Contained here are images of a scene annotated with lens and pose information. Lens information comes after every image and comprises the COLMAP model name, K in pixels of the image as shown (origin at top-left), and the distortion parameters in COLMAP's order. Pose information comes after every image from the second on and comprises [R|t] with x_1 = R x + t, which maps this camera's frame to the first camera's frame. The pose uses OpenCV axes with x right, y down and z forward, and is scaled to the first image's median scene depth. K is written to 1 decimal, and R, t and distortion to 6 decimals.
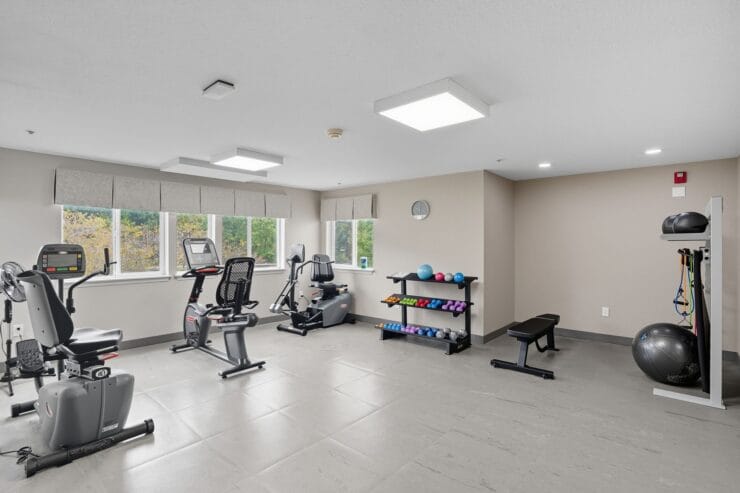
lens RADIAL K [[351.1, 0, 368.2], [0, 351.1, 242.0], [0, 0, 1]] dist [-0.054763, 0.013246]
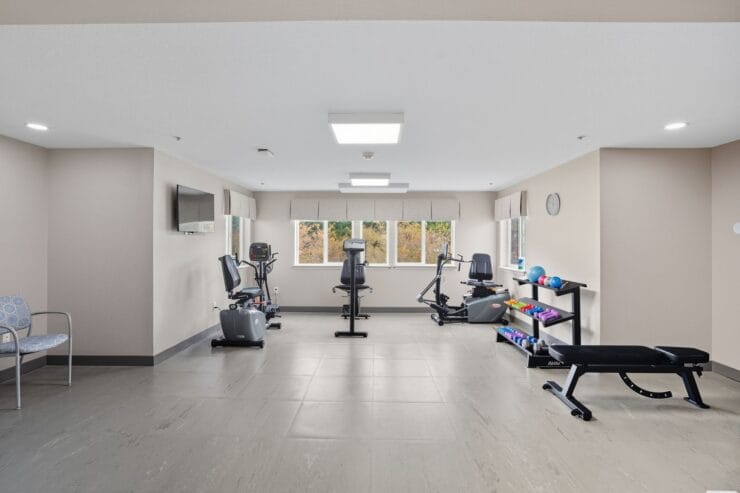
lens RADIAL K [[351.1, 0, 368.2], [0, 351.1, 242.0], [0, 0, 1]] dist [-0.054763, 0.013246]
pose [[0.662953, -0.004323, -0.748648, 0.457552], [0.003144, 0.999991, -0.002990, 0.004232], [0.748654, -0.000372, 0.662961, 0.081460]]
